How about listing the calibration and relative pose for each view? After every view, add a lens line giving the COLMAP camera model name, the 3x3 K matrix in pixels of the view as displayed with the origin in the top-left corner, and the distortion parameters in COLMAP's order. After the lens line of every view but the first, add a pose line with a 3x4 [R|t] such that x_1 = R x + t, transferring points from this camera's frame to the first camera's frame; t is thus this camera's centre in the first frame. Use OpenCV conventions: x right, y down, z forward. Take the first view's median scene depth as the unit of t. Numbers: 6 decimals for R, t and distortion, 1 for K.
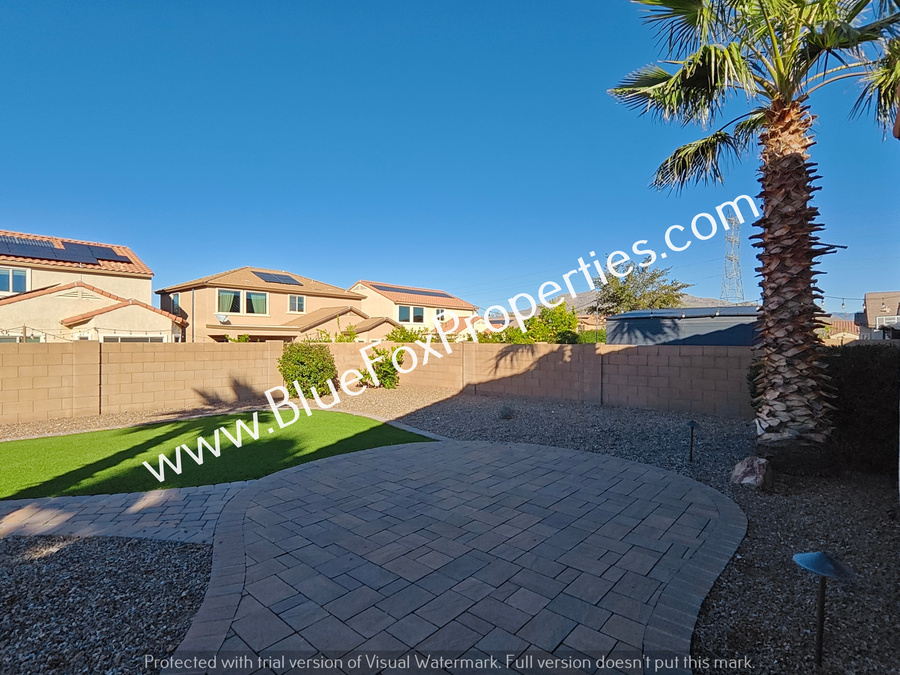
lens RADIAL K [[450.2, 0, 452.5], [0, 450.2, 340.4], [0, 0, 1]] dist [0.004313, -0.002801]
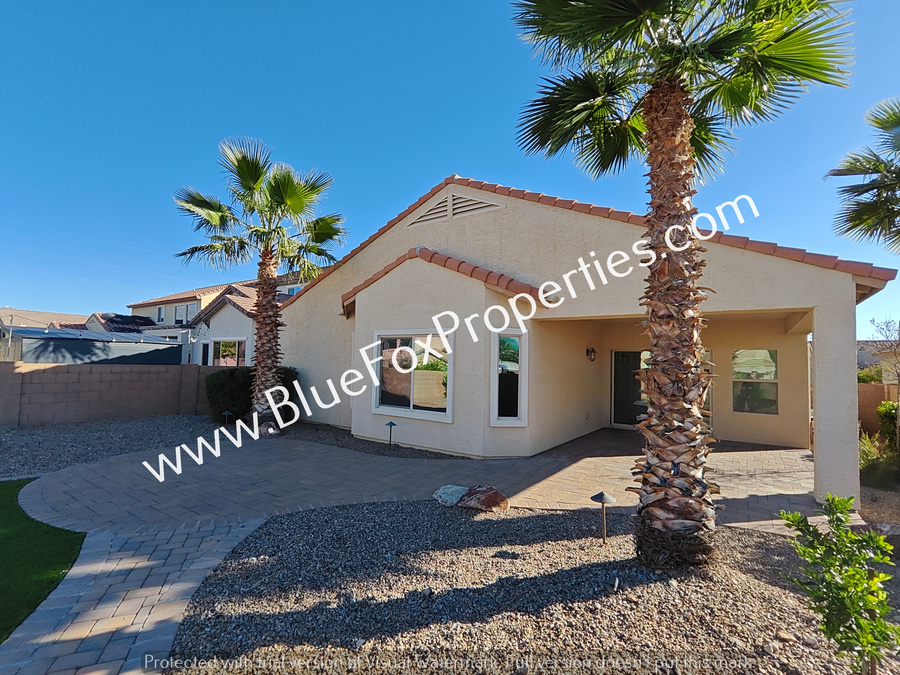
lens RADIAL K [[411.5, 0, 444.2], [0, 411.5, 338.9], [0, 0, 1]] dist [-0.004747, -0.000603]
pose [[-0.095407, 0.050631, 0.994150, -0.670610], [-0.025757, 0.998246, -0.053311, -0.021059], [-0.995105, -0.030692, -0.093936, 0.204629]]
